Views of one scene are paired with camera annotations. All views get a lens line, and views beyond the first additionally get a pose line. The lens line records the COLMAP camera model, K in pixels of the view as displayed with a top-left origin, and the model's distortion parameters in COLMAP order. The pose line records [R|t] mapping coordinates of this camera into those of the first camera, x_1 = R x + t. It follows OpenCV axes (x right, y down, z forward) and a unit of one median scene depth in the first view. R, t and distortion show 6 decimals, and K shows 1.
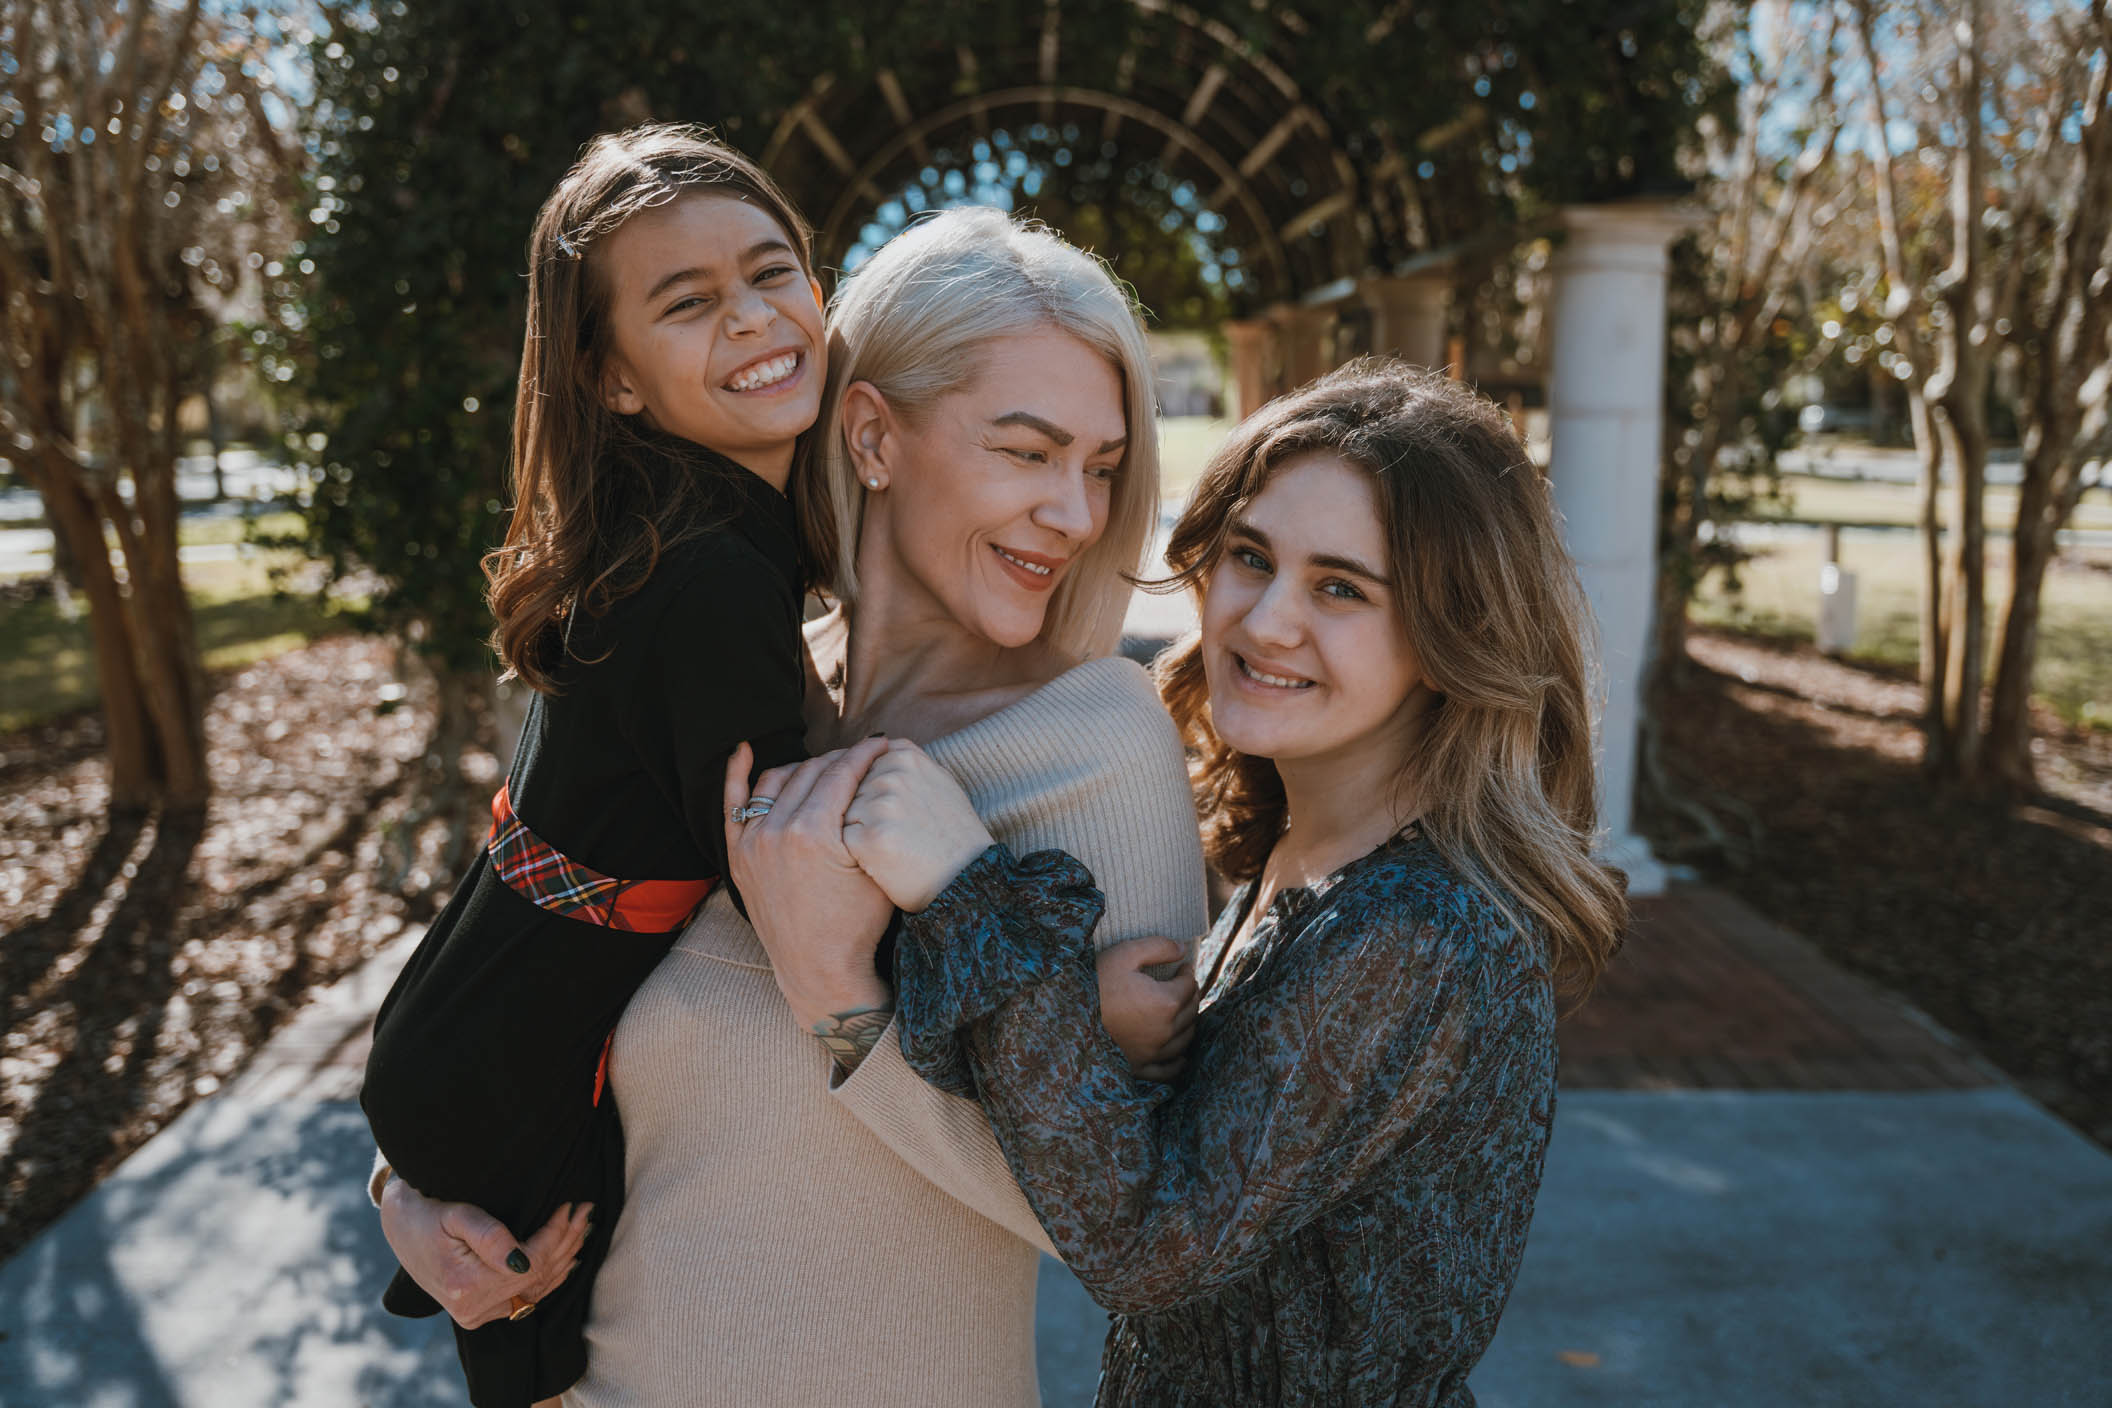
lens RADIAL K [[1722.8, 0, 1056.0], [0, 1722.8, 704.0], [0, 0, 1]] dist [-0.059005, 0.002937]
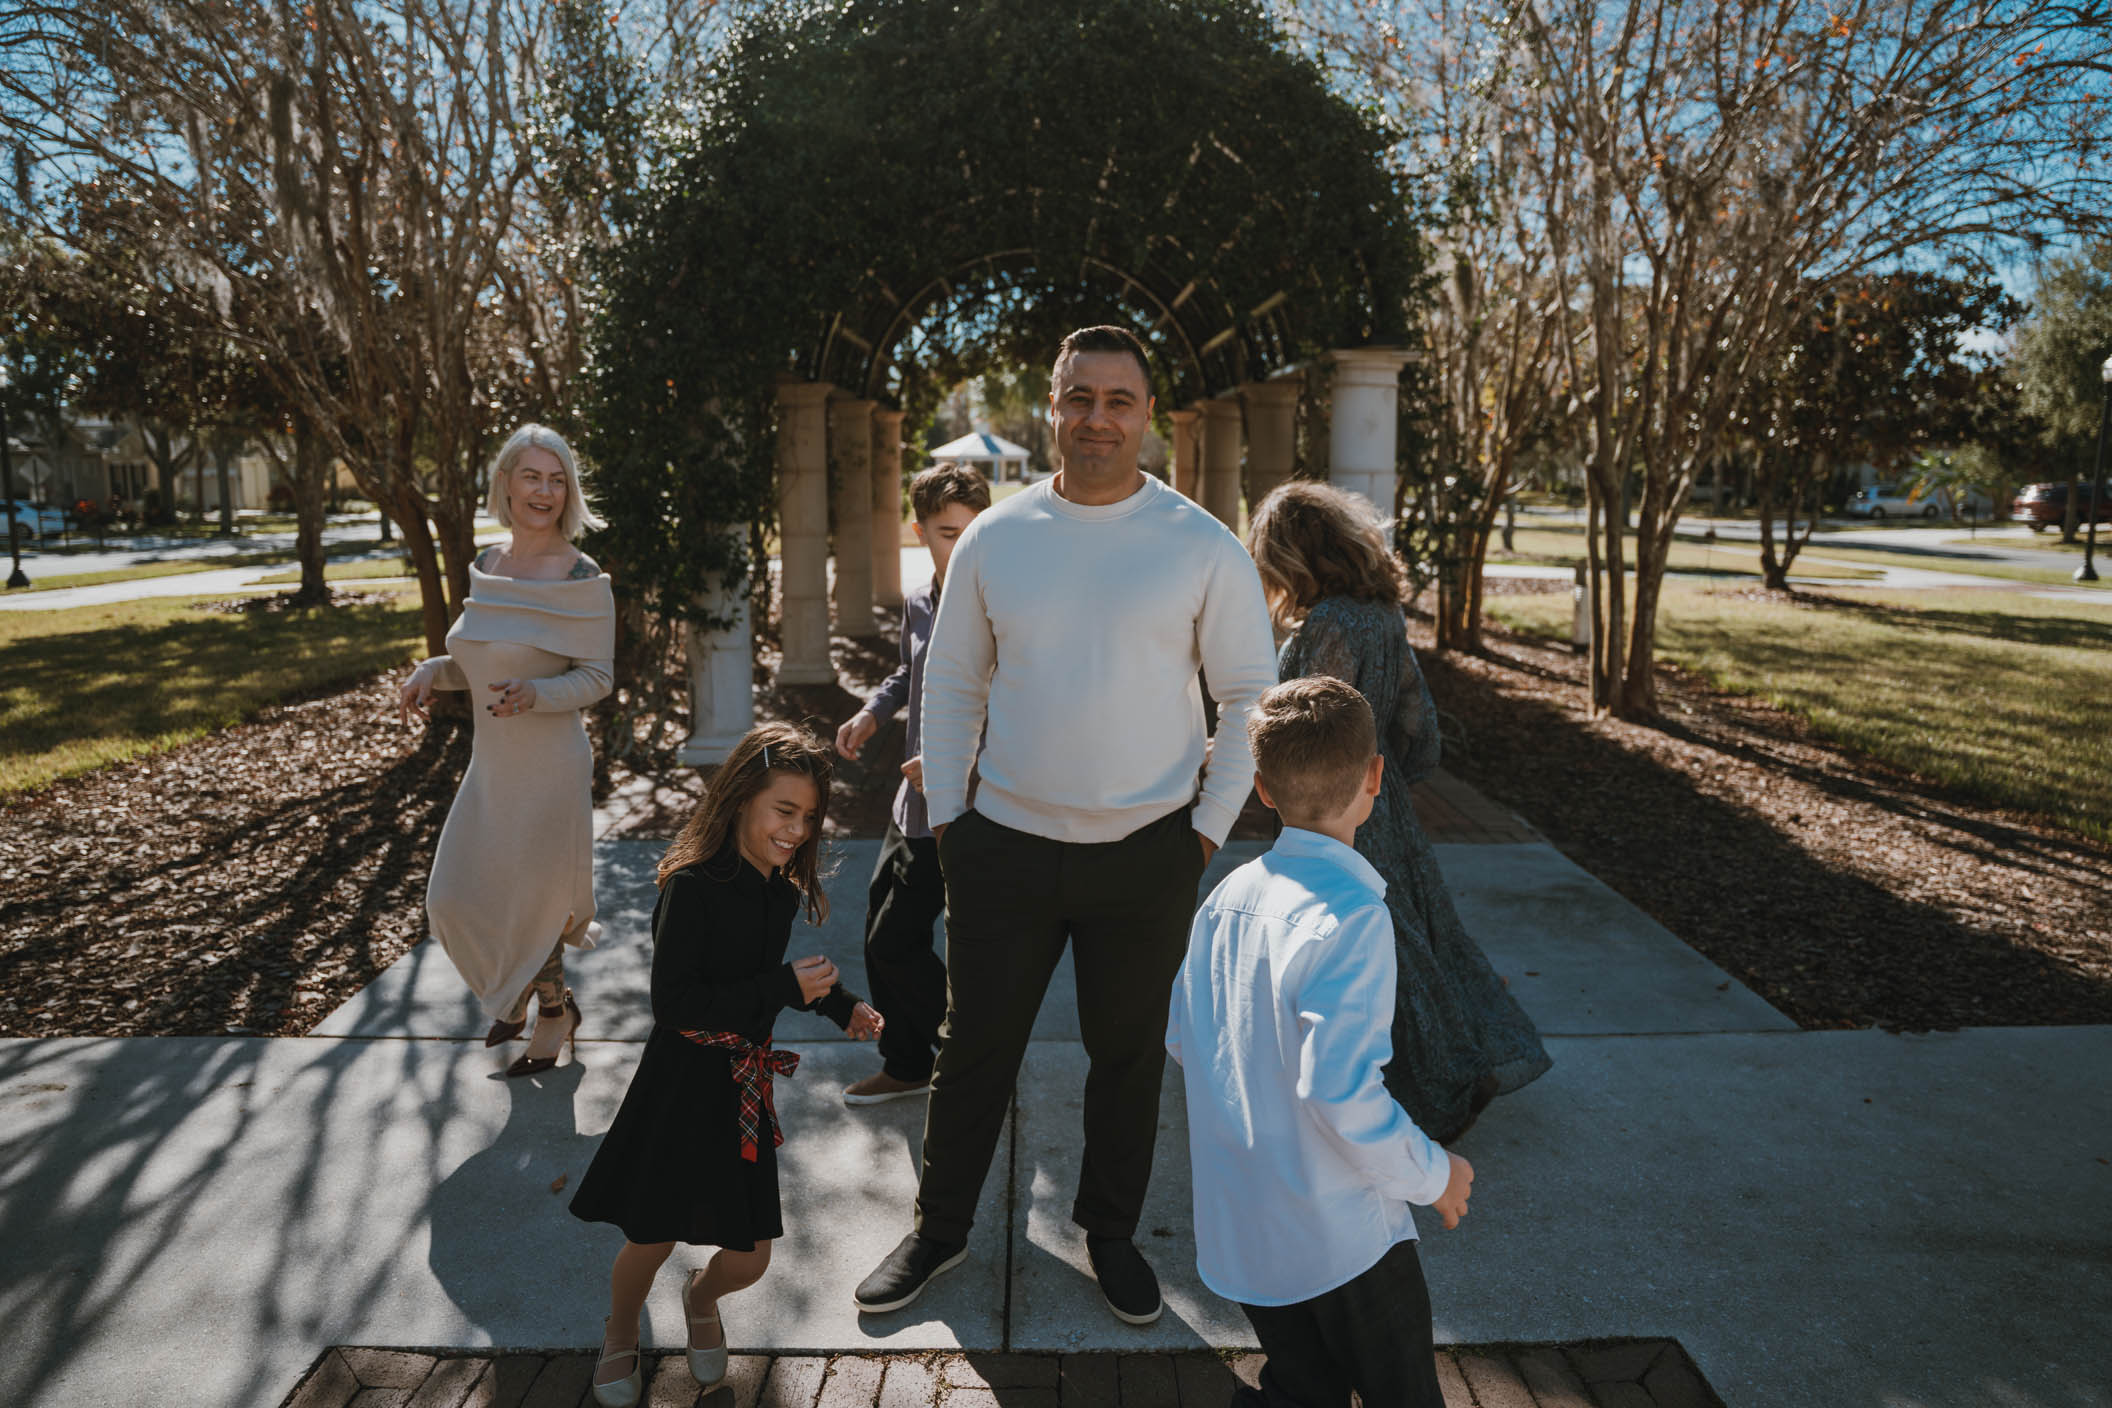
lens RADIAL K [[1448.4, 0, 1062.3], [0, 1448.4, 680.4], [0, 0, 1]] dist [-0.117317, 0.000847]
pose [[0.999954, 0.007524, 0.005983, 0.014773], [-0.007352, 0.999574, -0.028245, 0.041559], [-0.006193, 0.028200, 0.999583, -0.218926]]
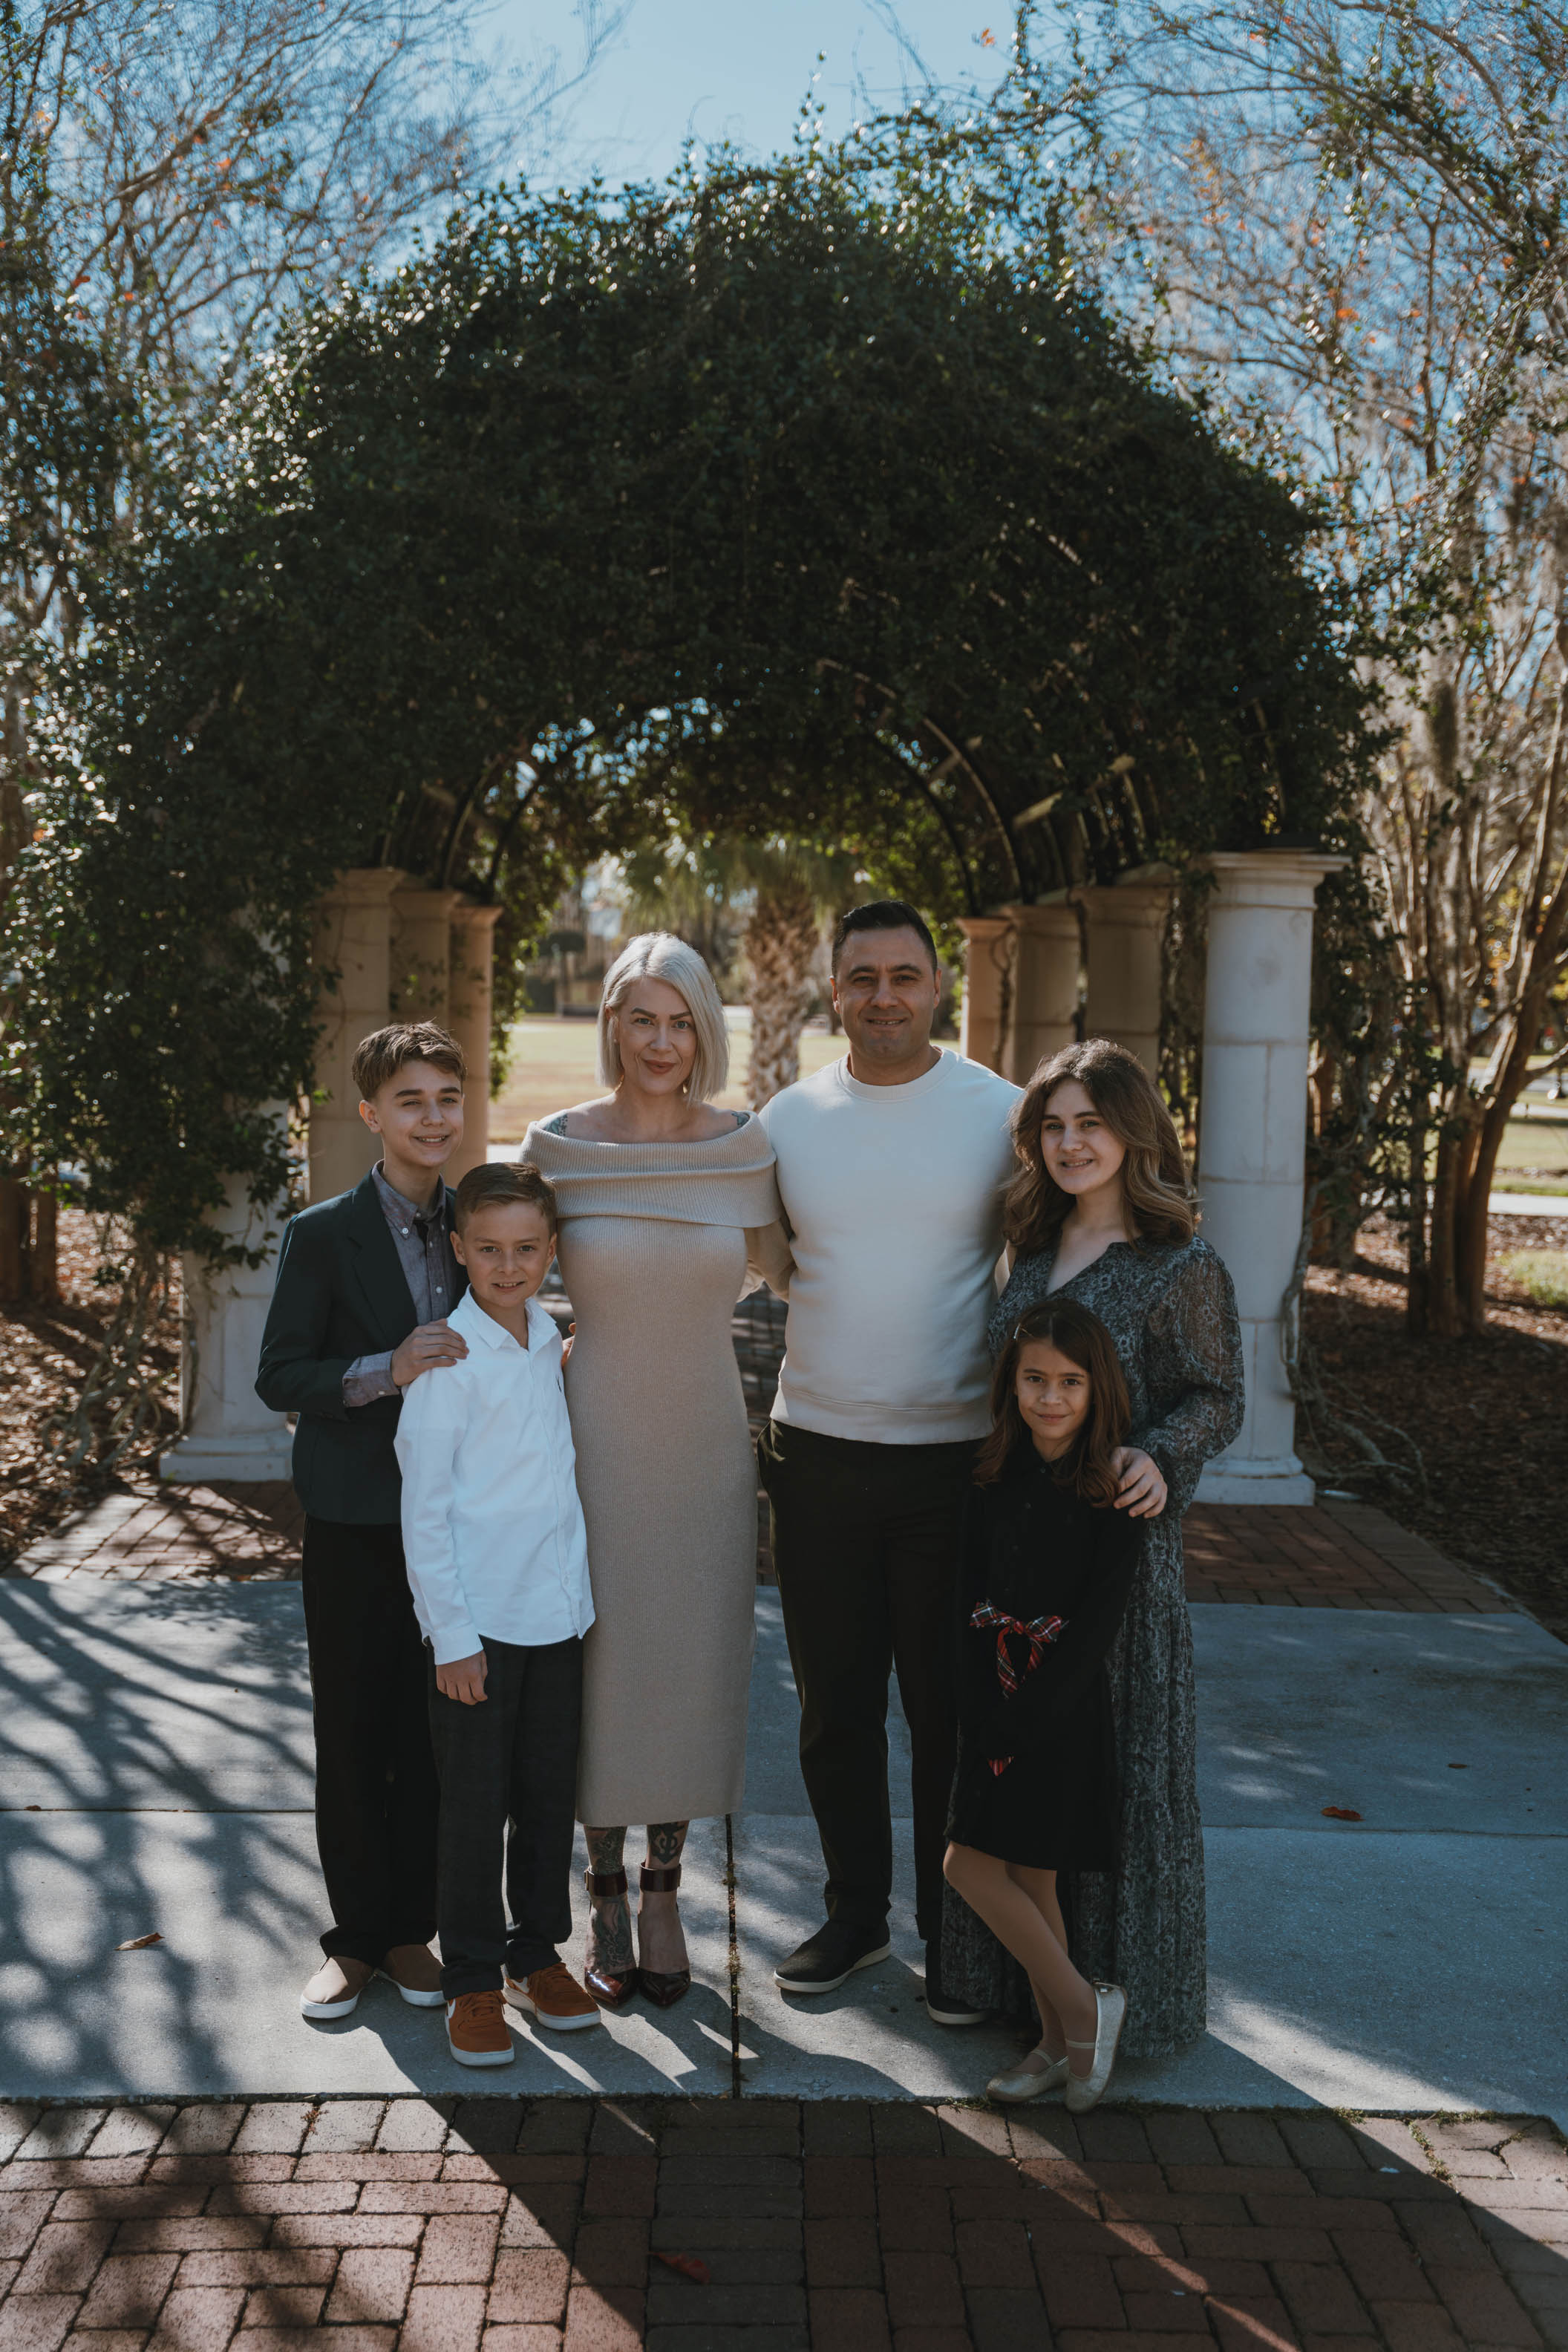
lens RADIAL K [[2778.1, 0, 787.2], [0, 2778.1, 1178.0], [0, 0, 1]] dist [0.051409, 0.049308]
pose [[0.999381, 0.030330, 0.017839, 0.002873], [-0.028200, 0.993587, -0.109502, 0.063240], [-0.021046, 0.108931, 0.993827, -0.398136]]
